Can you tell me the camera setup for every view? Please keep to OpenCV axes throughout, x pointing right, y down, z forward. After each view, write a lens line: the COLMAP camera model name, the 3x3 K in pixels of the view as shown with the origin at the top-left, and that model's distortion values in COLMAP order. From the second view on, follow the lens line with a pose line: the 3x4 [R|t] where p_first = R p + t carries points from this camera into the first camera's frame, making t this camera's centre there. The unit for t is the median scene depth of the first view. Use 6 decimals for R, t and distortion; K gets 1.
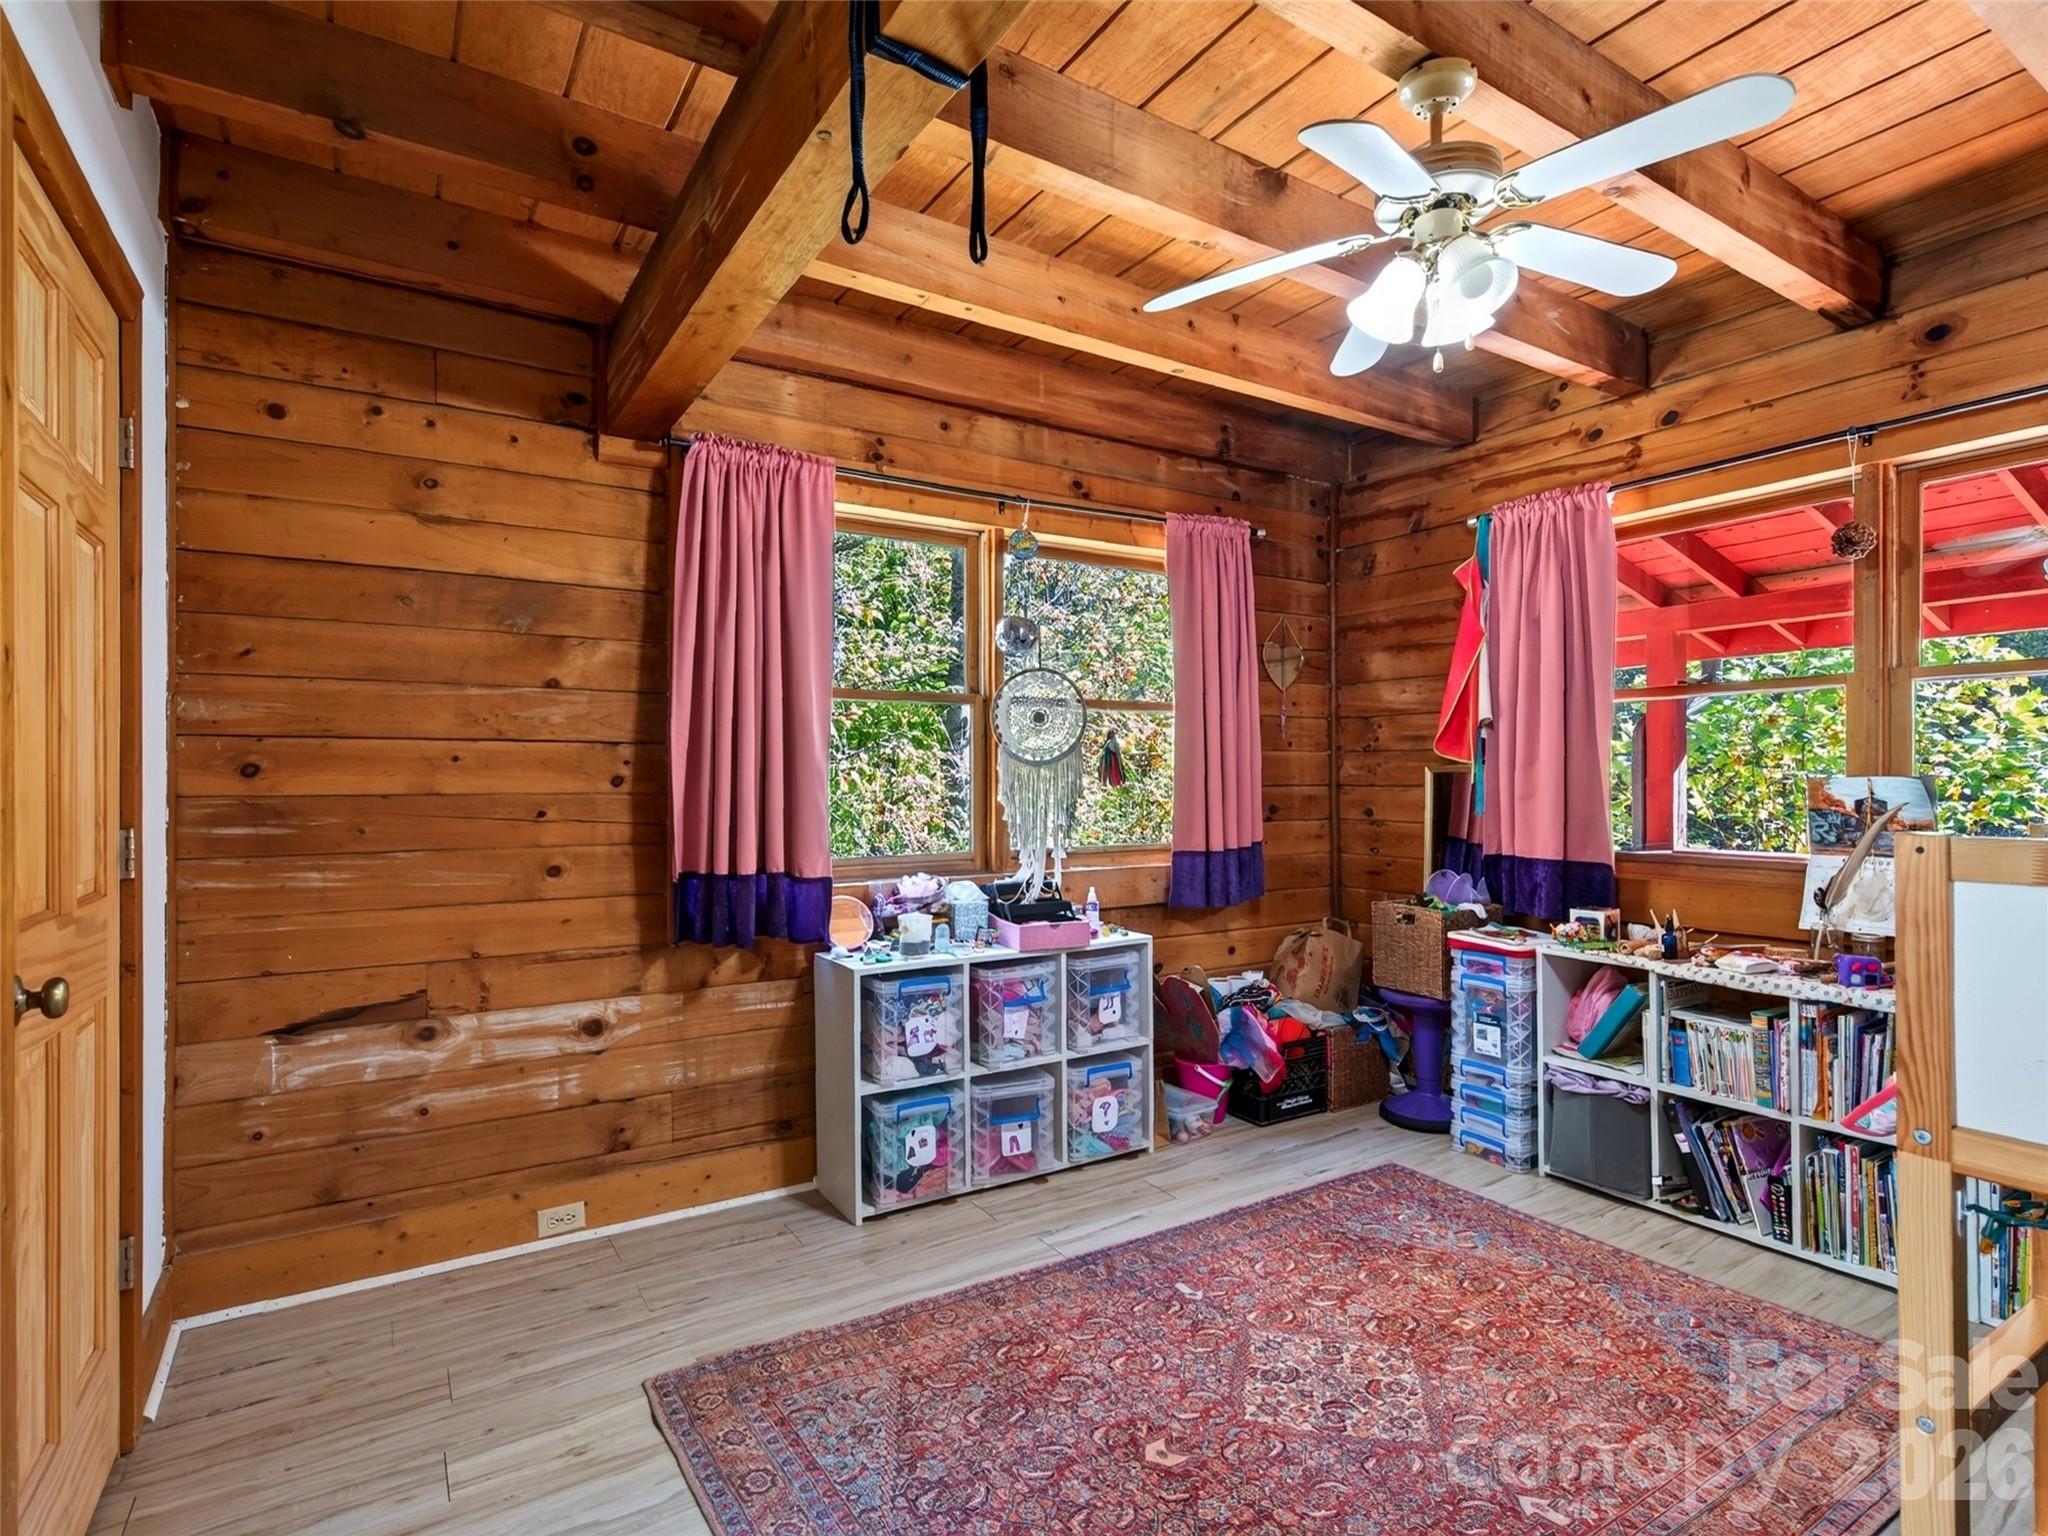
lens RADIAL K [[1043.7, 0, 1040.6], [0, 1043.7, 768.9], [0, 0, 1]] dist [-0.000138, -0.000717]
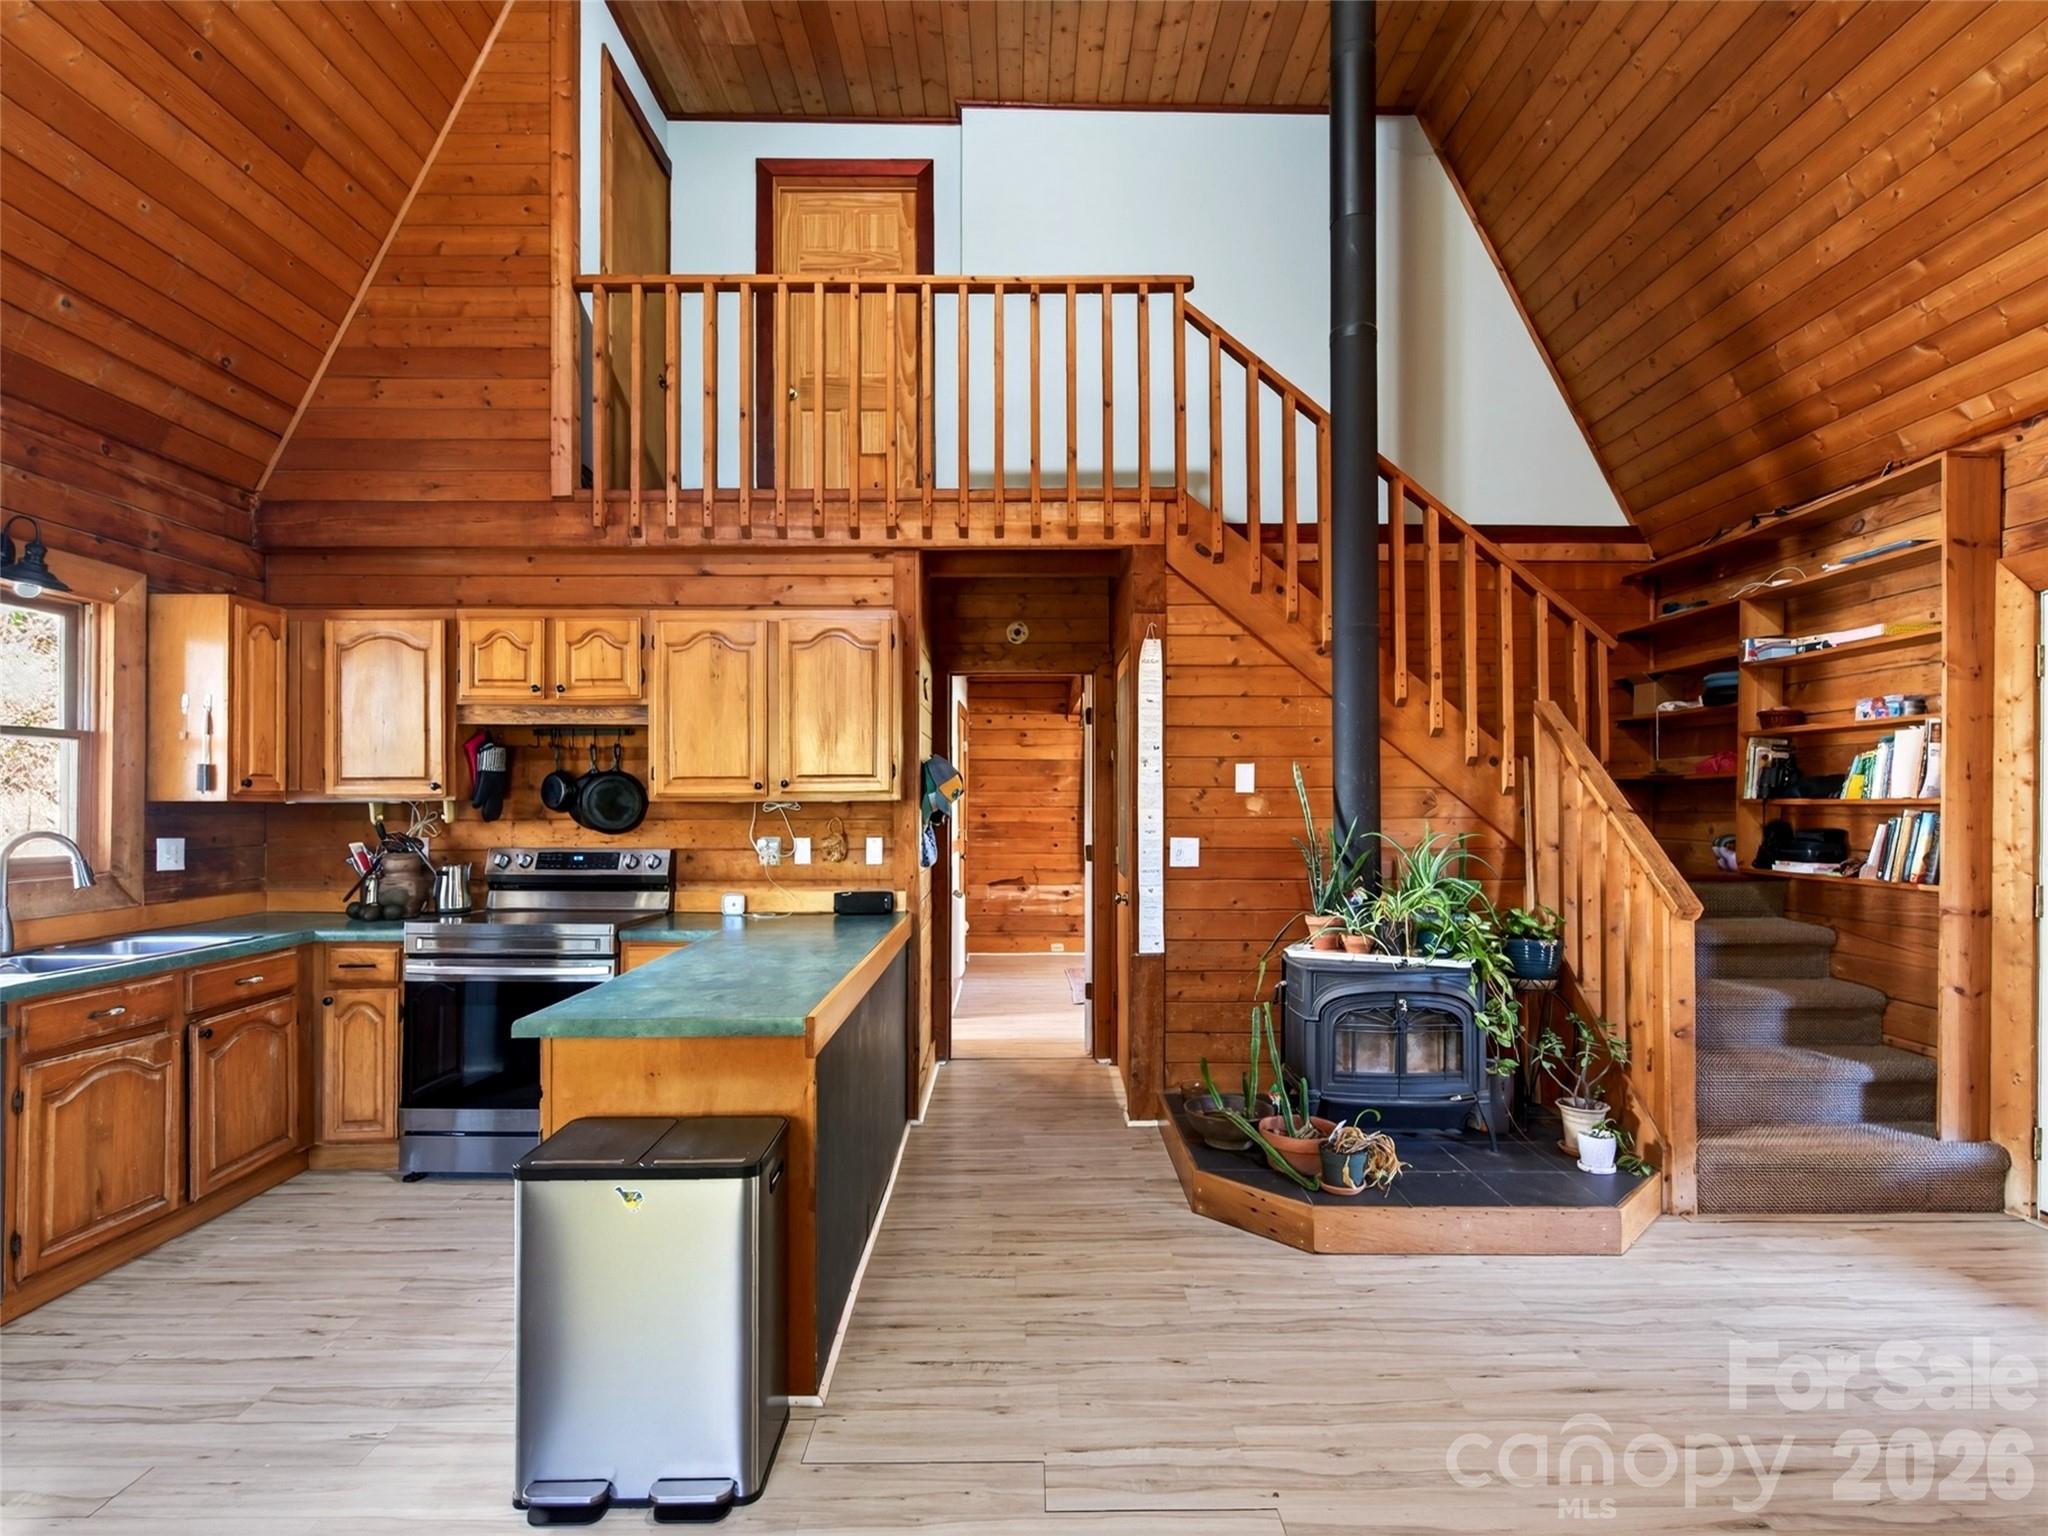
lens RADIAL K [[1043.7, 0, 1024.1], [0, 1043.7, 789.8], [0, 0, 1]] dist [-0.000138, -0.000717]
pose [[0.836222, 0.000486, -0.548391, 1.105973], [-0.001951, 0.999996, -0.002089, -0.063385], [0.548388, 0.002817, 0.836219, -1.599730]]
